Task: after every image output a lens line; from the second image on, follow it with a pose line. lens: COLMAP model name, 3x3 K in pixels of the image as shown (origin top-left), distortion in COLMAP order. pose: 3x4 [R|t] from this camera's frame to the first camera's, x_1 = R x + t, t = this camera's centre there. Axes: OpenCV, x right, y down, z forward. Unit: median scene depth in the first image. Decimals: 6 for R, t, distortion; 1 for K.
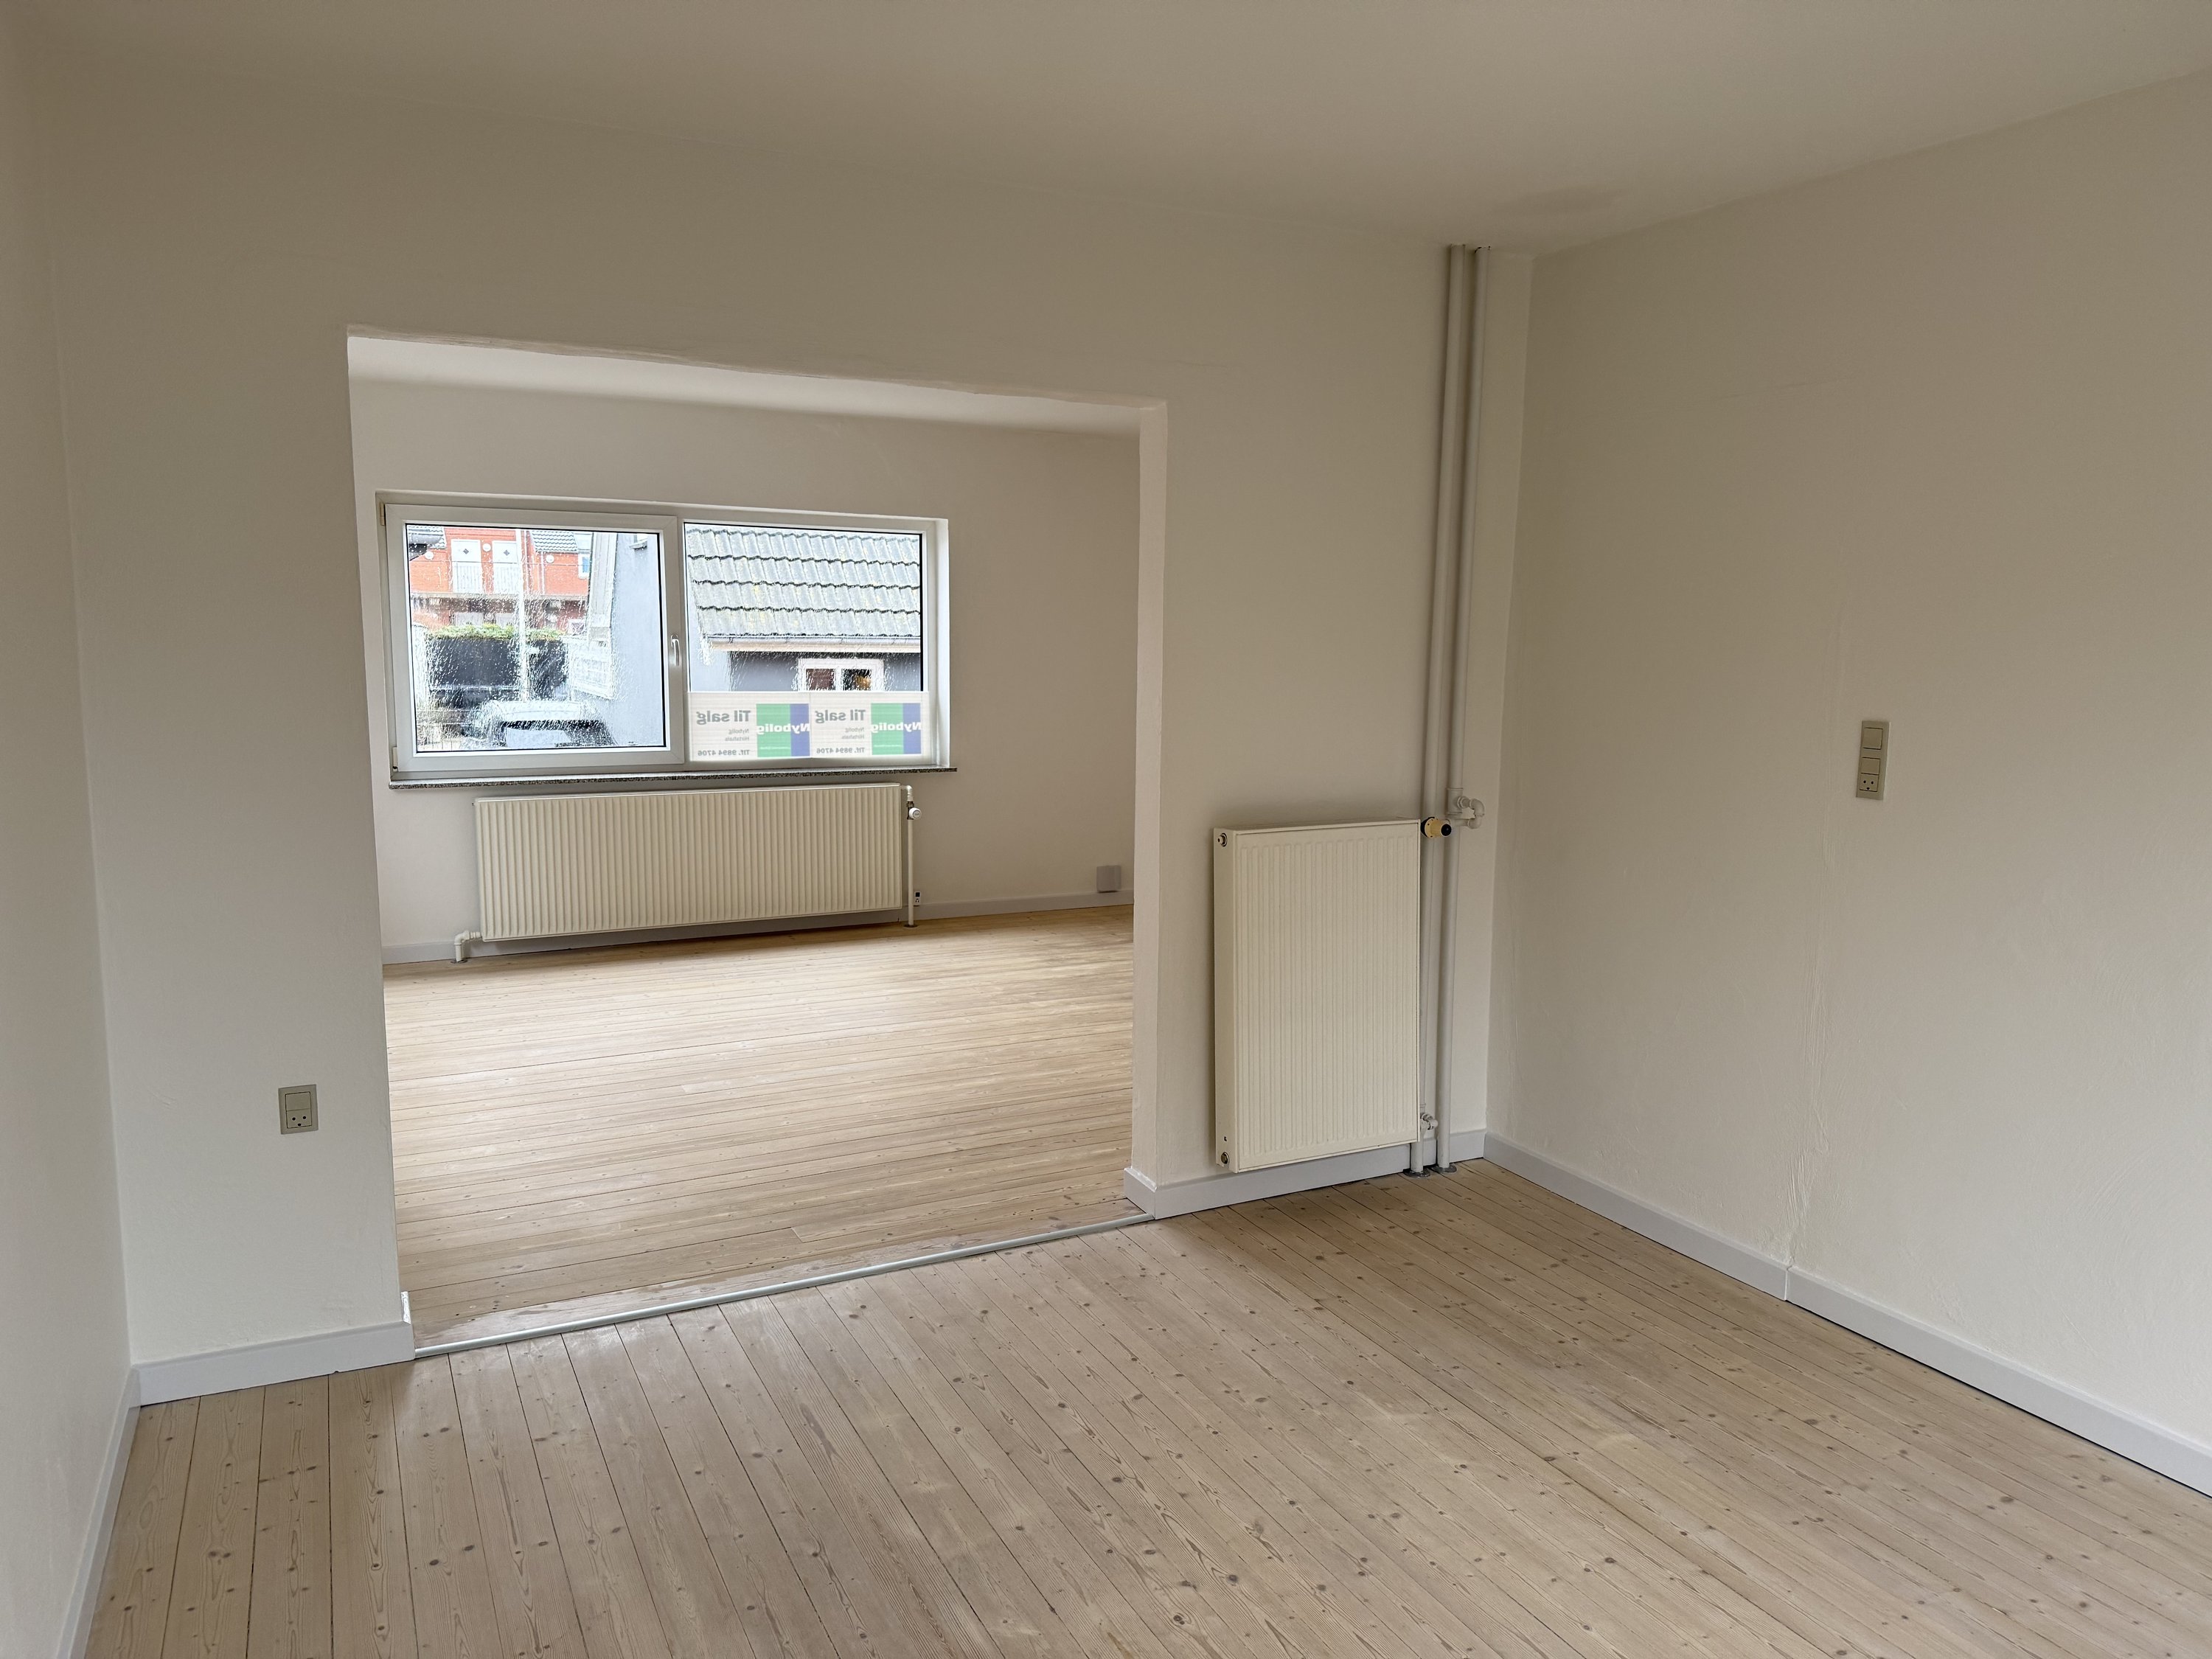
lens RADIAL K [[1544.0, 0, 1106.0], [0, 1544.0, 829.5], [0, 0, 1]] dist [0.179158, -0.235778]
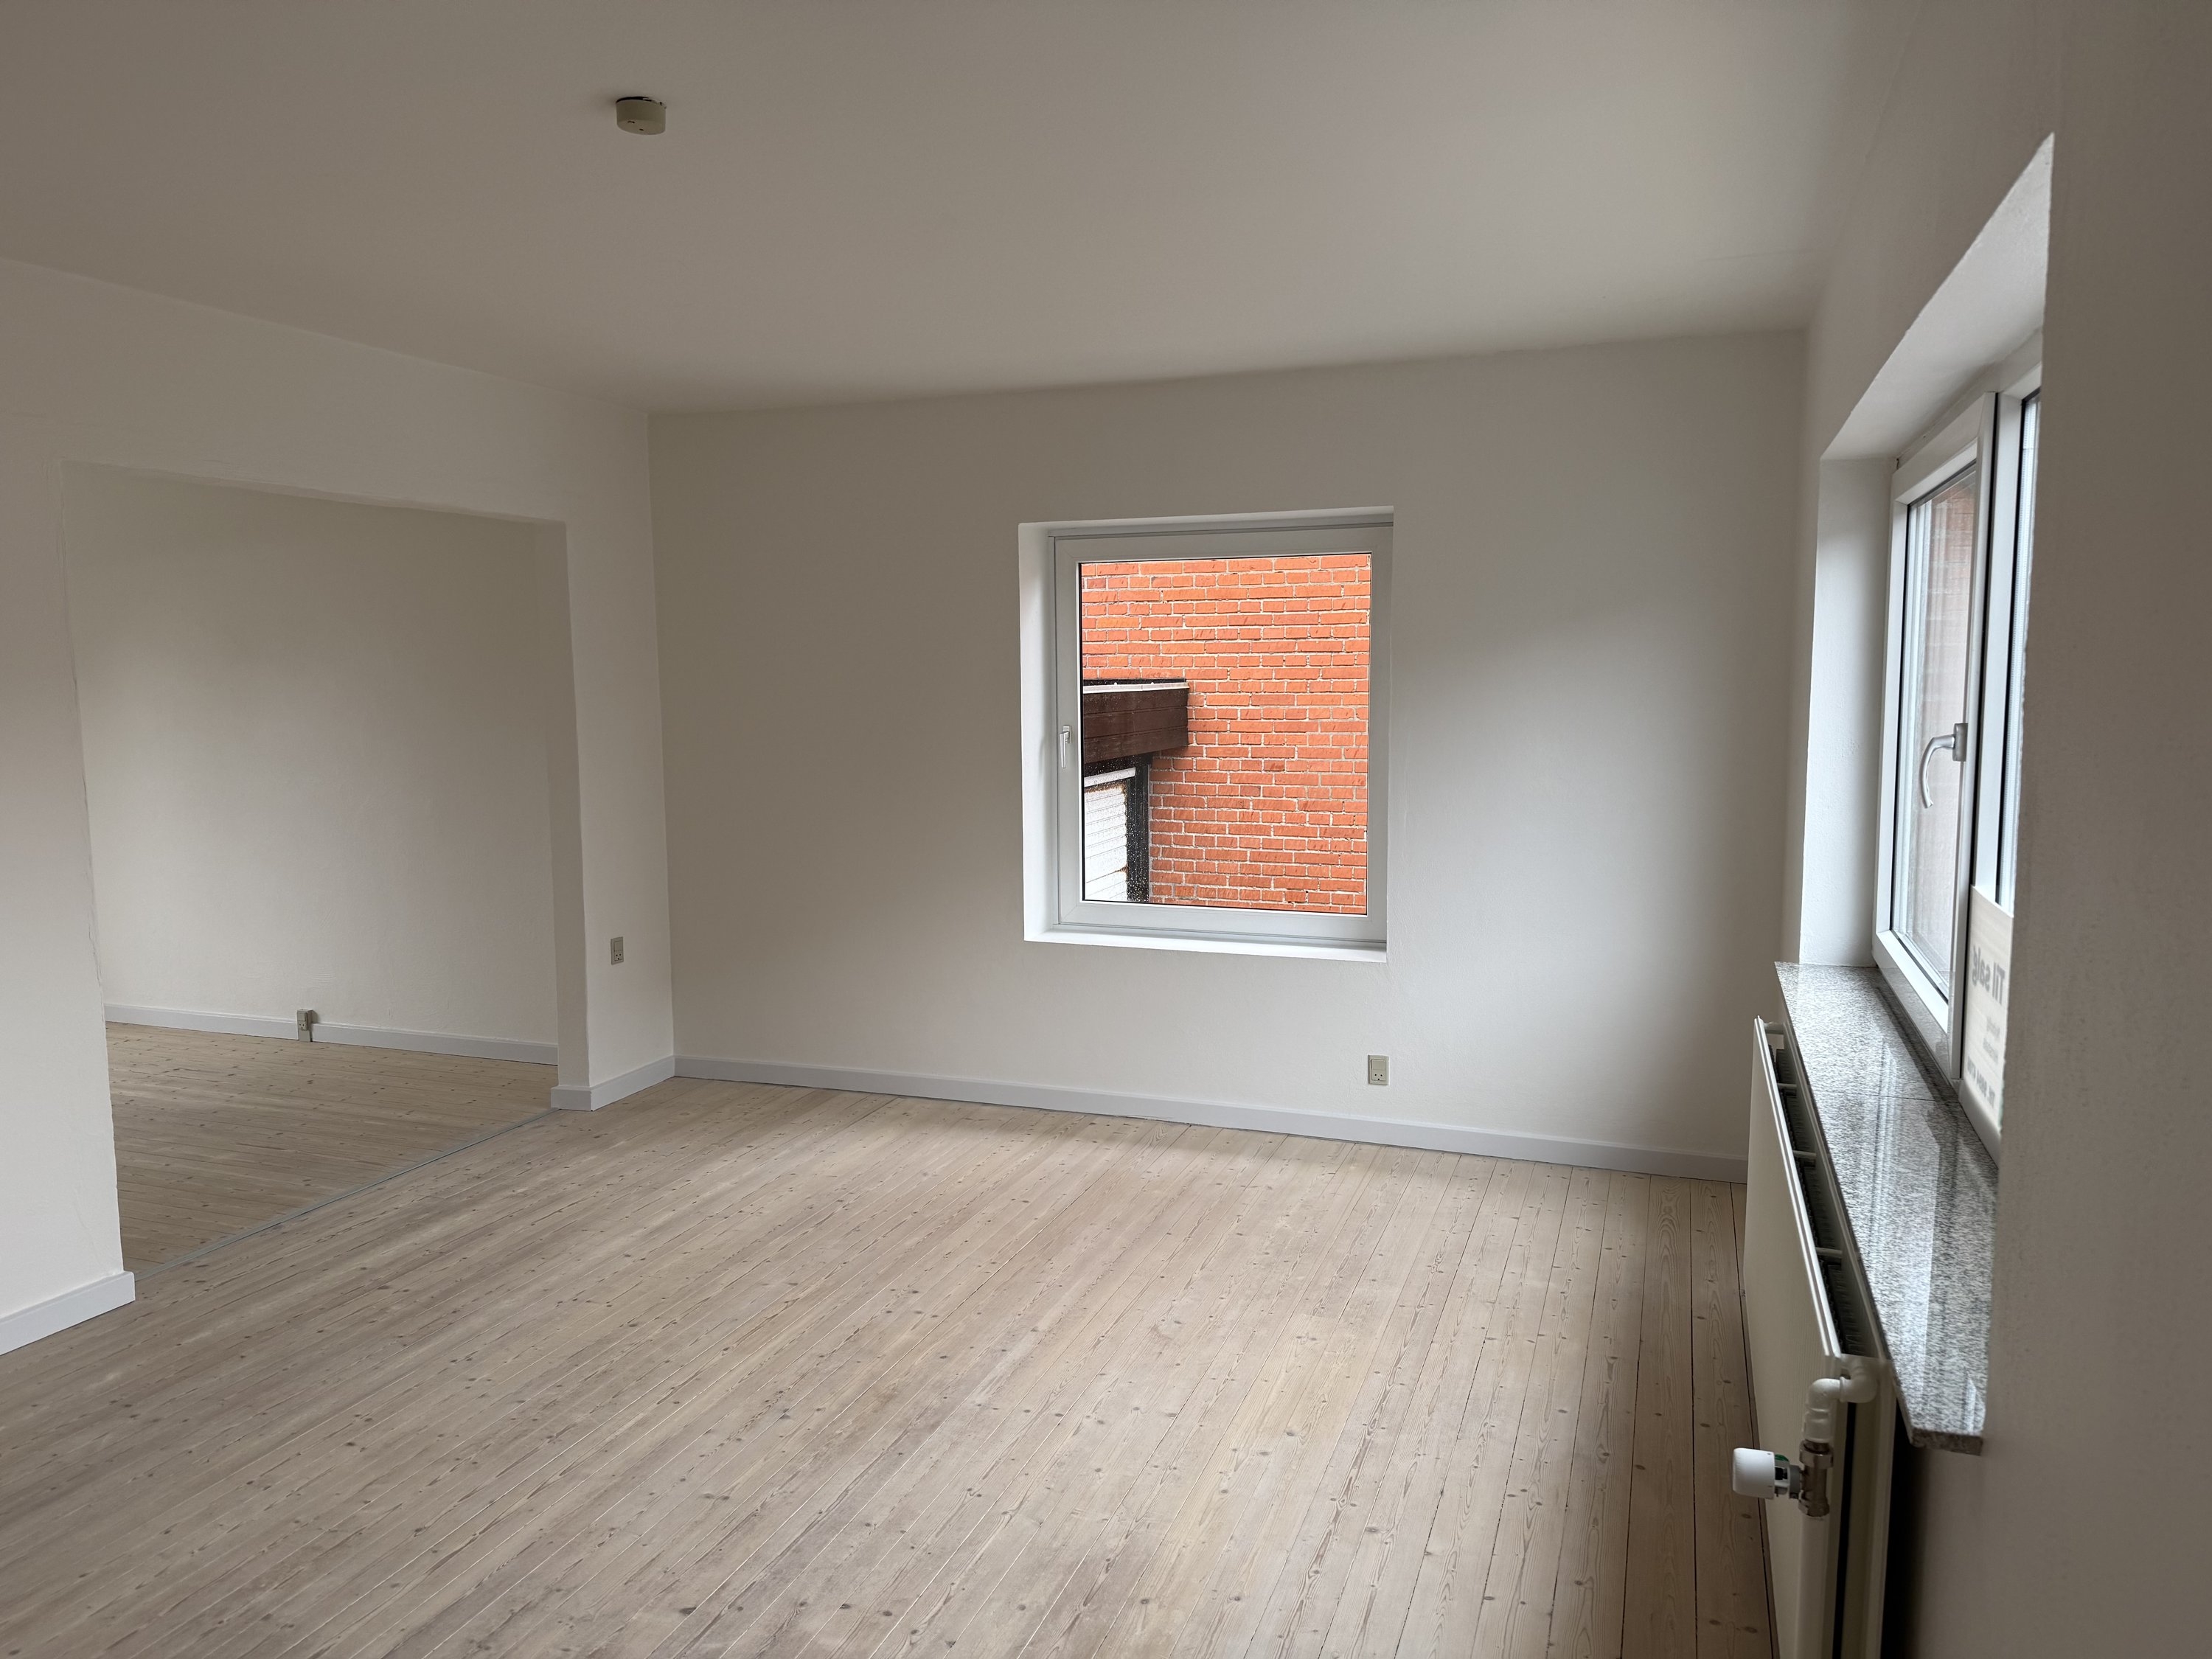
lens RADIAL K [[1544.0, 0, 1106.0], [0, 1544.0, 829.5], [0, 0, 1]] dist [0.179158, -0.235778]
pose [[-0.729261, 0.065420, -0.681101, 0.115393], [-0.085711, 0.978844, 0.185790, -0.140894], [0.678846, 0.193868, -0.708226, 1.070521]]
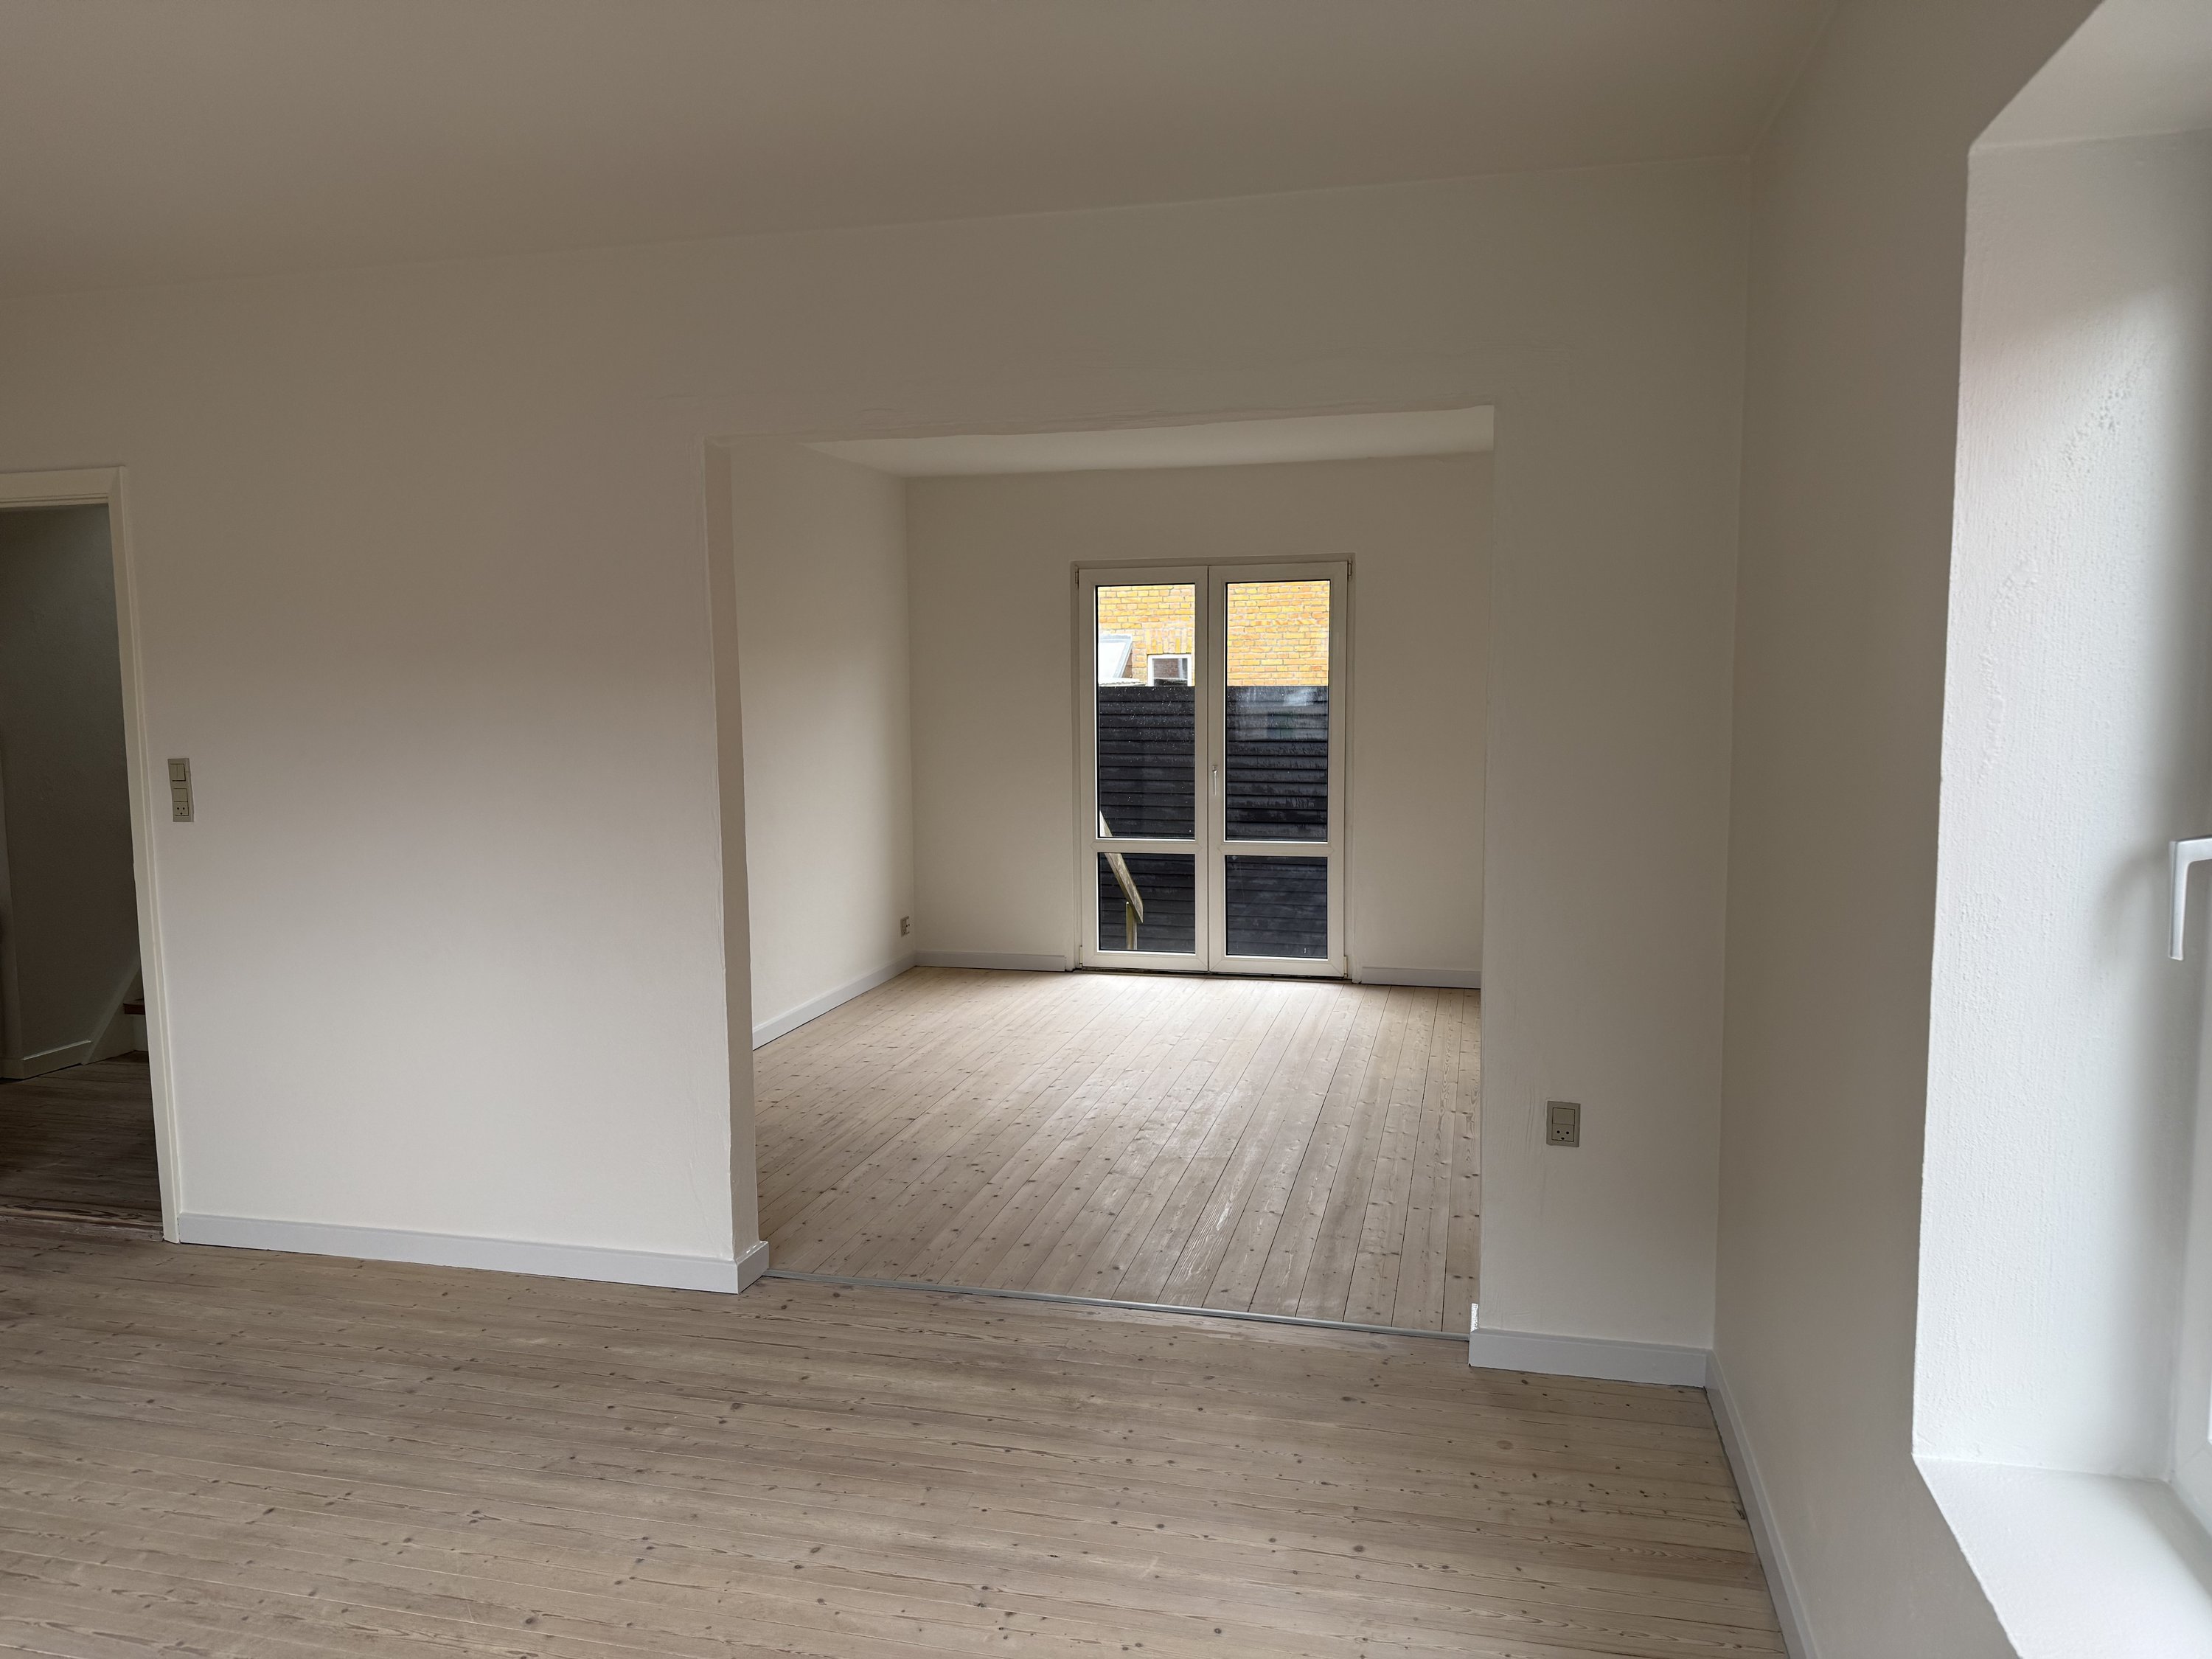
lens RADIAL K [[1575.7, 0, 1106.0], [0, 1575.7, 829.5], [0, 0, 1]] dist [0.051358, -0.075570]
pose [[-0.757130, -0.075845, 0.648846, -0.387337], [0.082037, 0.974335, 0.209621, -0.108121], [-0.648092, 0.211940, -0.731476, 0.787817]]
